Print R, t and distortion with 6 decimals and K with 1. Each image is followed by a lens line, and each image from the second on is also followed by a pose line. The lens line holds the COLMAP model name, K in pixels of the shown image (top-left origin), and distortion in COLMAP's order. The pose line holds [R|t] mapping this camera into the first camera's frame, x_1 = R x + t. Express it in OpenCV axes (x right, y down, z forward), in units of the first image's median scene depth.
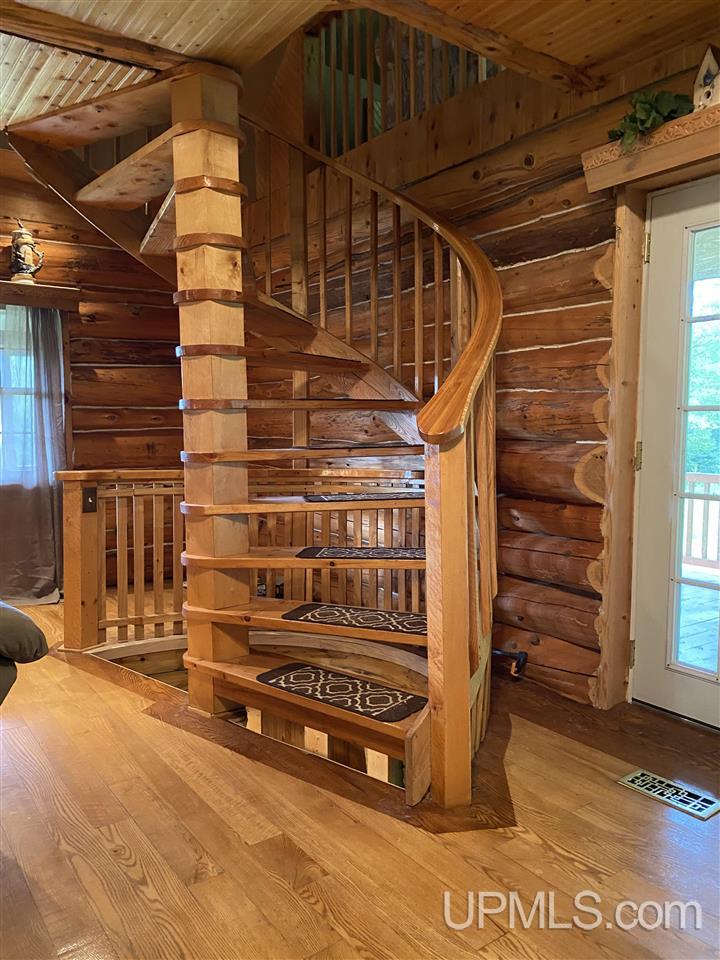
lens RADIAL K [[724.6, 0, 360.0], [0, 724.6, 480.0], [0, 0, 1]] dist [0.000287, -0.010085]
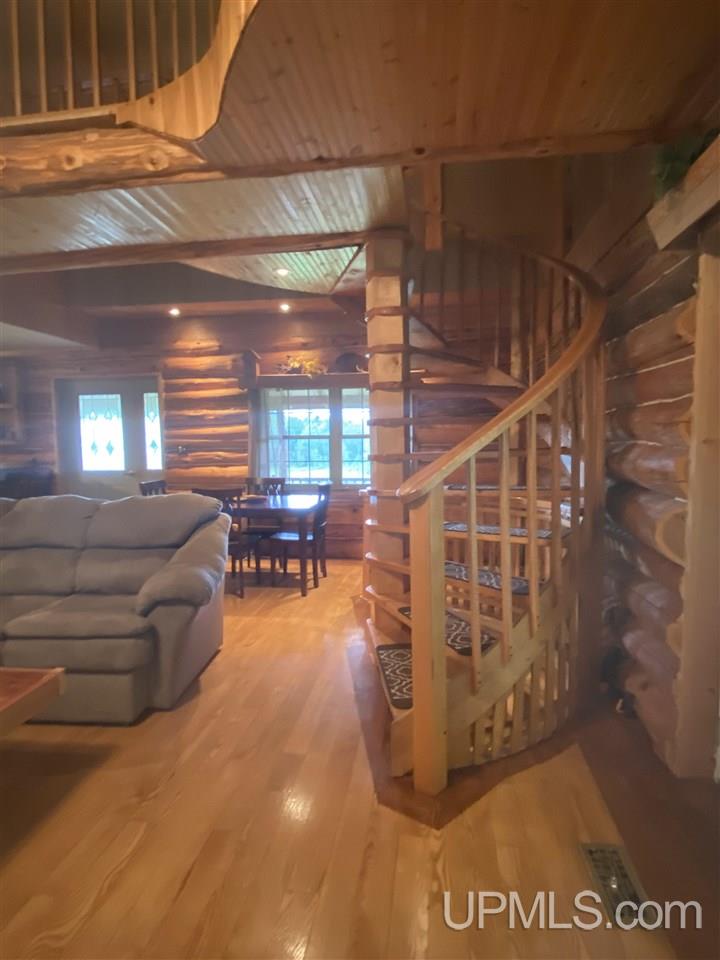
lens RADIAL K [[498.4, 0, 360.0], [0, 498.4, 480.0], [0, 0, 1]] dist [0.016110, 0.000065]
pose [[0.724691, 0.041394, -0.687830, 0.487571], [-0.032940, 0.999134, 0.025424, -0.085989], [0.688287, 0.004233, 0.725426, 0.222781]]
